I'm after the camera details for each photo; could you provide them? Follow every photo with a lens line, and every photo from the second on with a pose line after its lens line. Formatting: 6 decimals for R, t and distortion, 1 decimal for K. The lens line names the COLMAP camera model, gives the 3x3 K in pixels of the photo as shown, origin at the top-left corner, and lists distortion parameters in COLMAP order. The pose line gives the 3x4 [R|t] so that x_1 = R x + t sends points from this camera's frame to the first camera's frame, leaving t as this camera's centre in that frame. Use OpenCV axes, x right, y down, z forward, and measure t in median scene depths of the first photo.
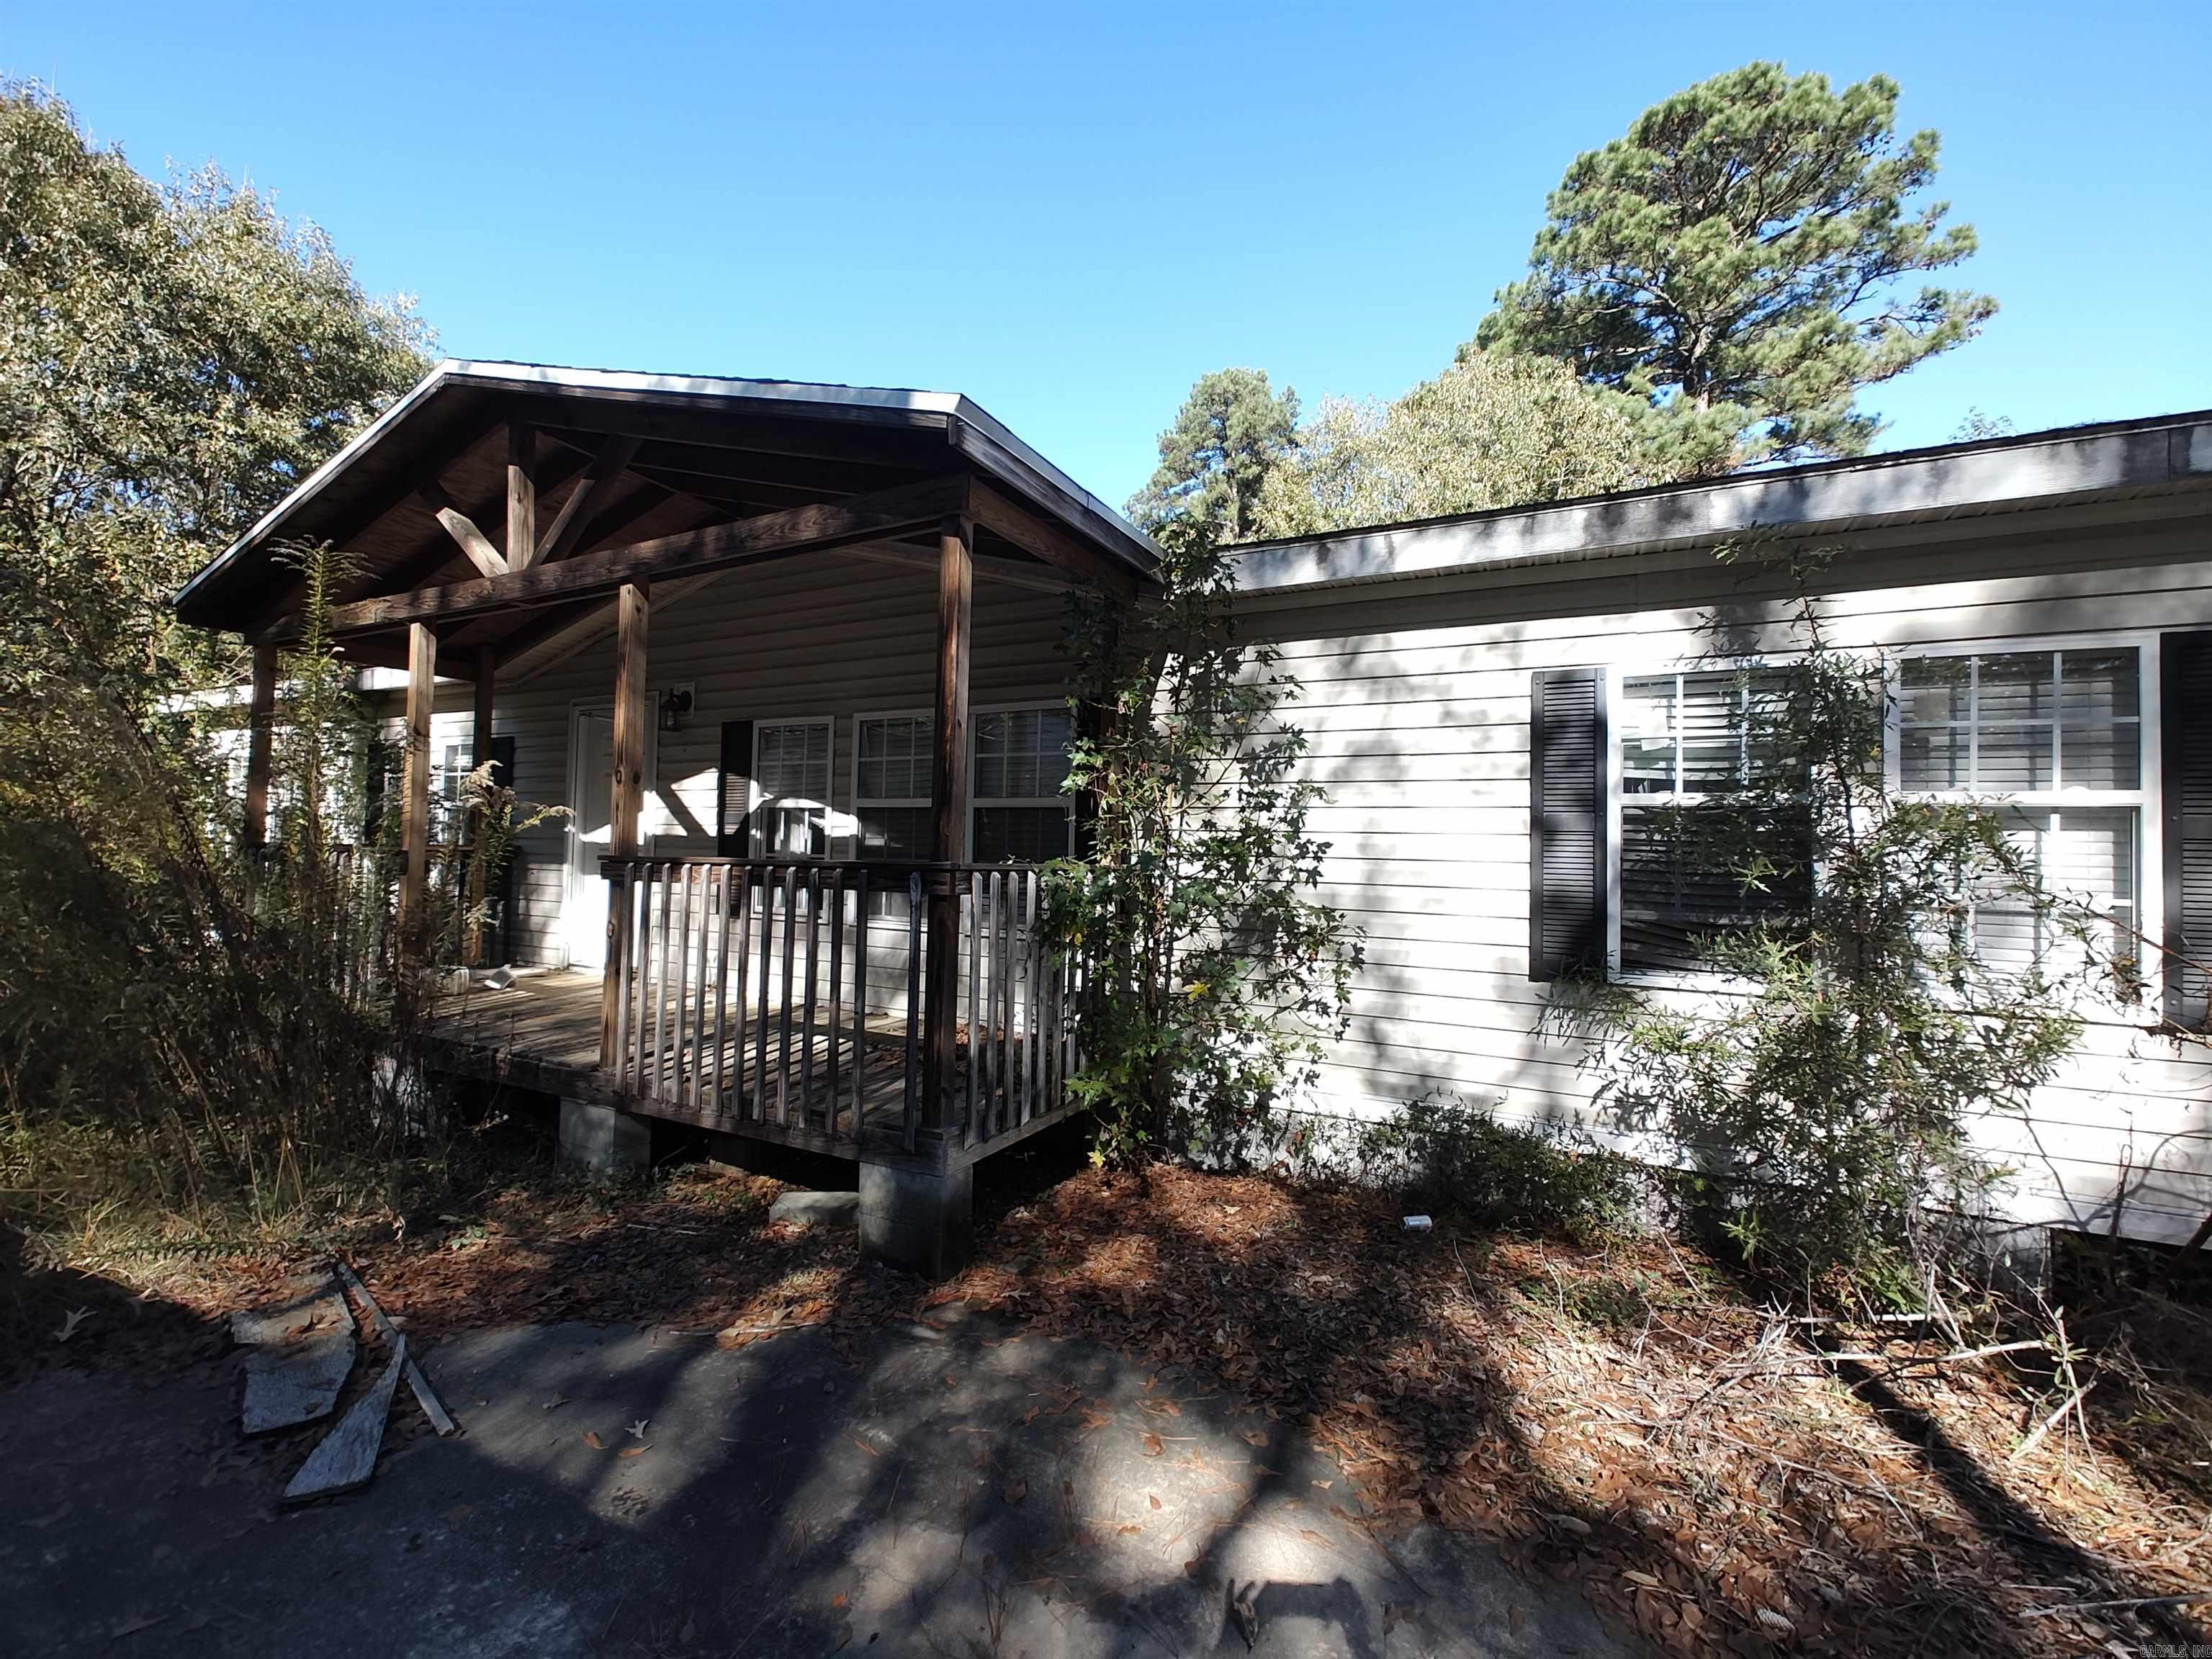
lens RADIAL K [[898.3, 0, 1104.4], [0, 898.3, 824.8], [0, 0, 1]] dist [-0.001556, -0.000376]
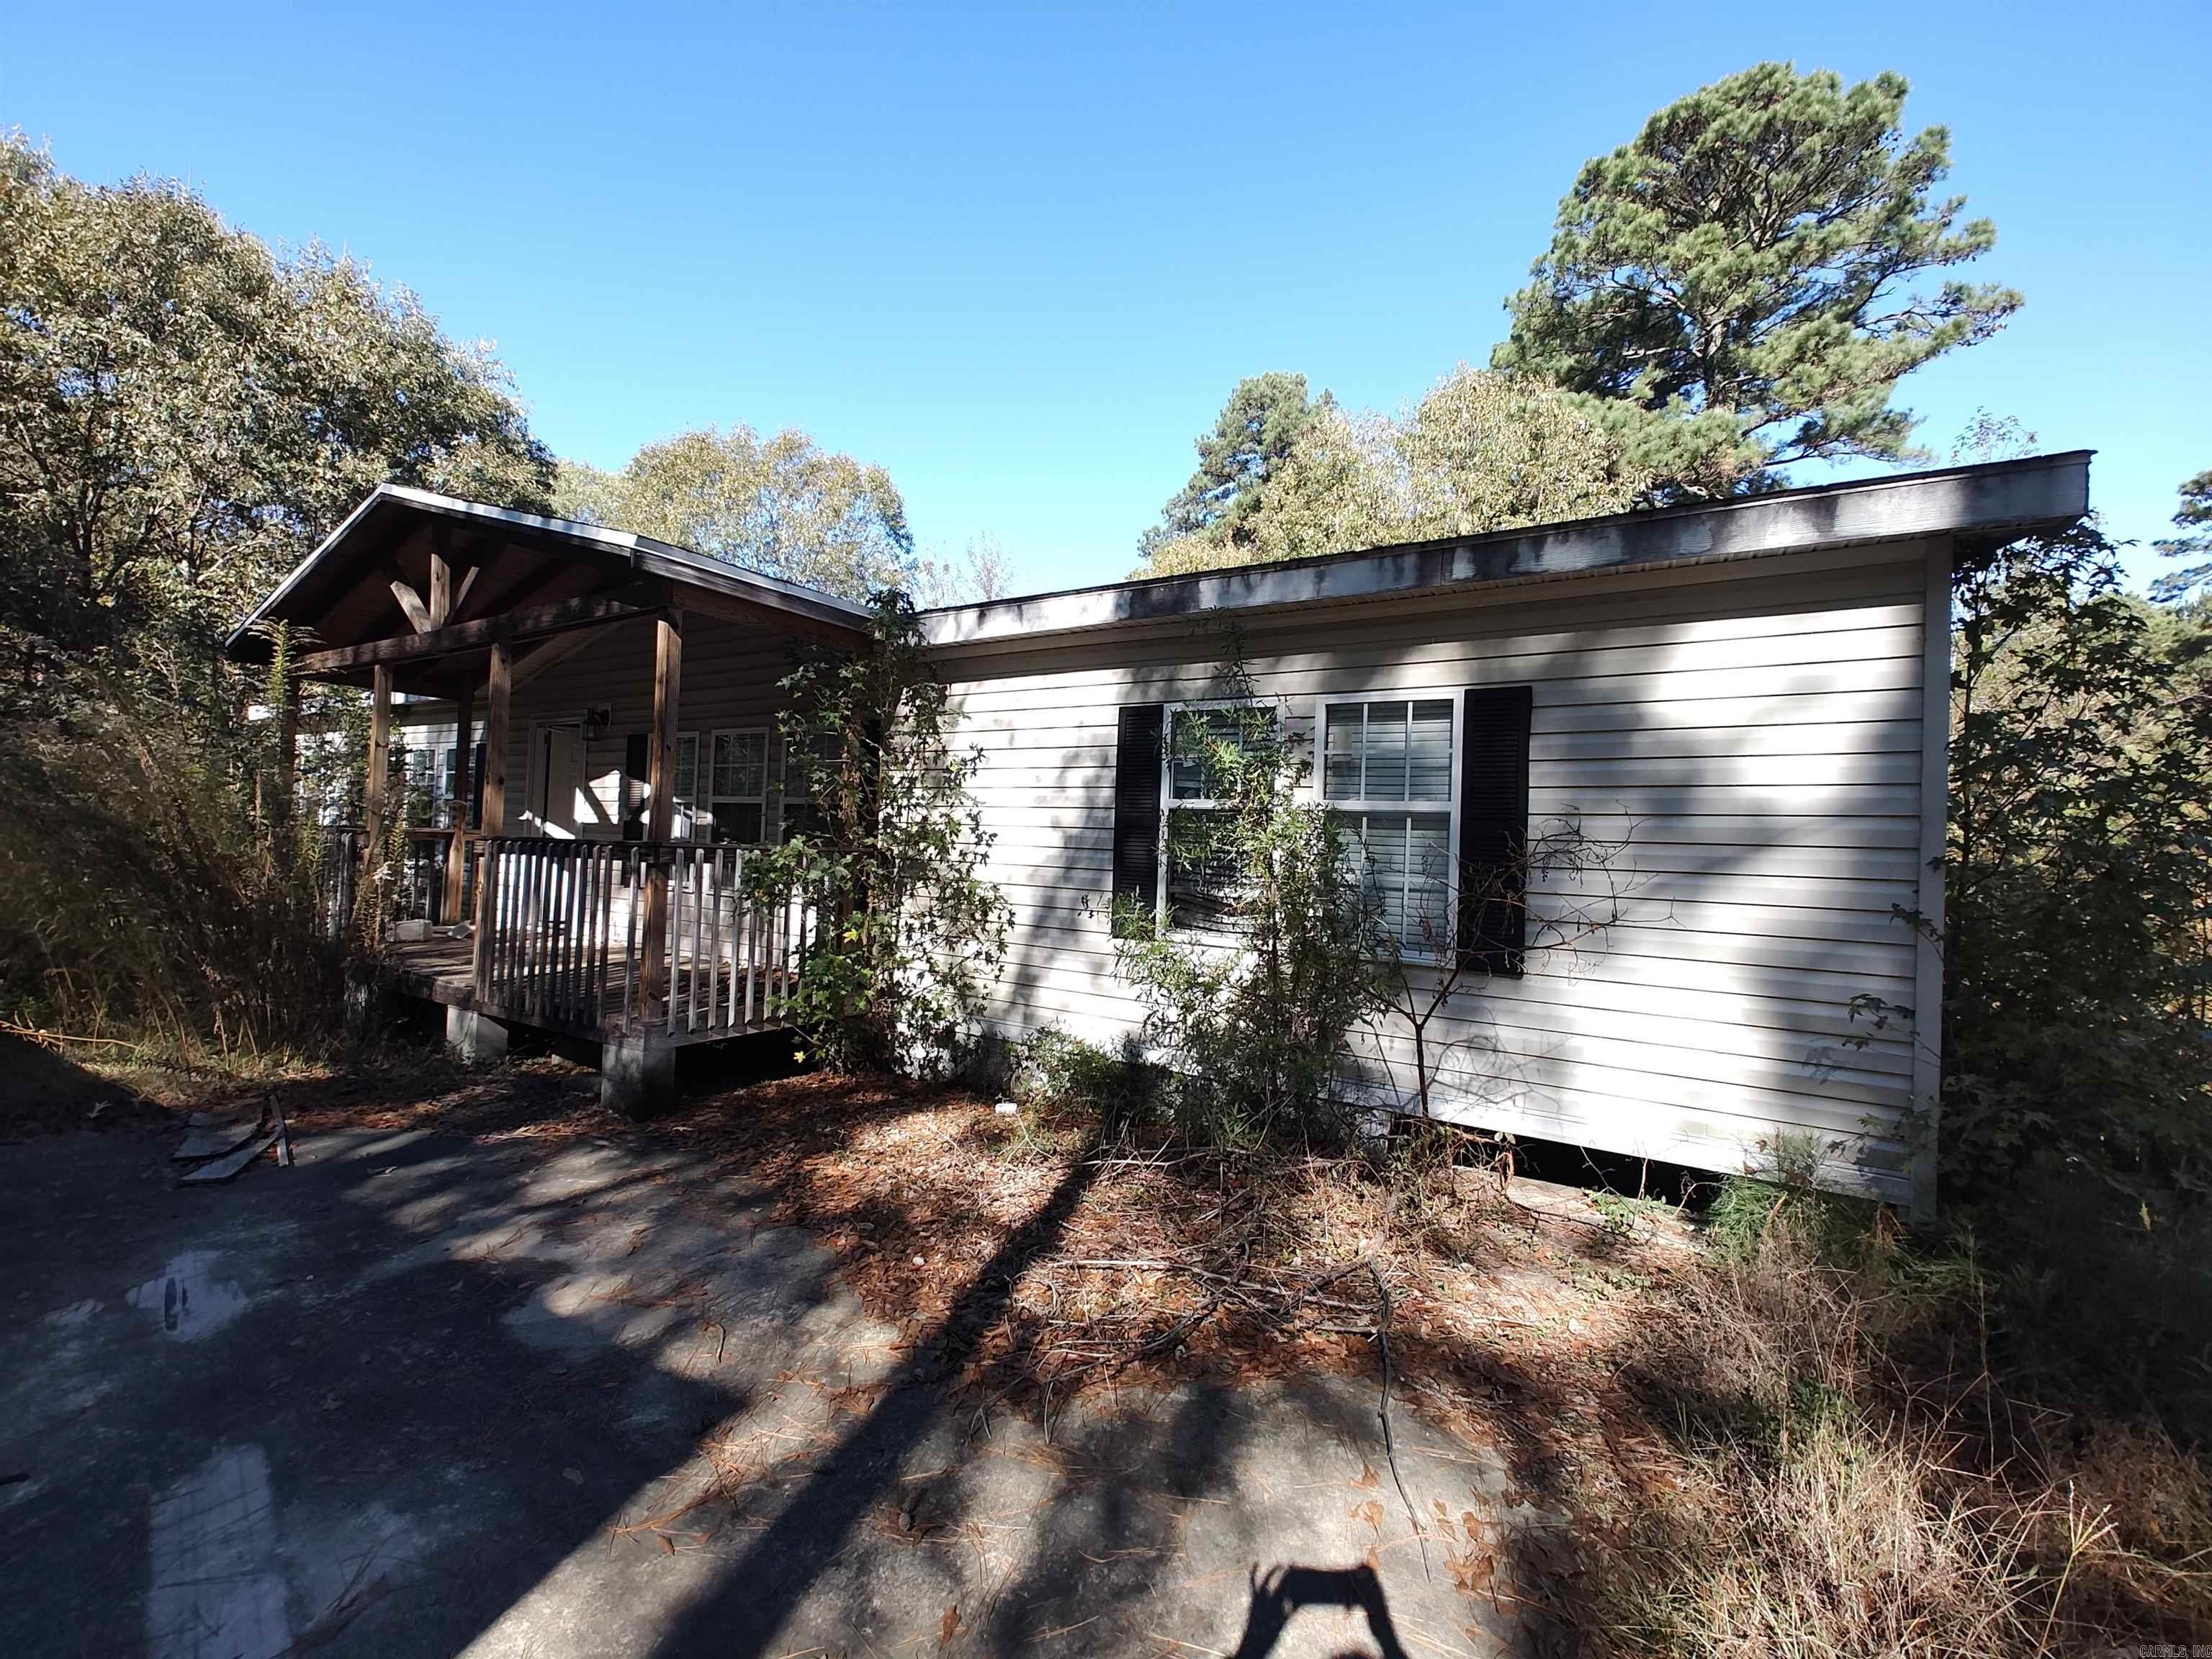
lens RADIAL K [[900.3, 0, 1108.3], [0, 900.3, 821.6], [0, 0, 1]] dist [-0.000417, -0.000002]
pose [[0.996587, 0.012985, -0.081518, 0.098474], [-0.012885, 0.999915, 0.001752, -0.000362], [0.081534, -0.000695, 0.996670, -0.059545]]
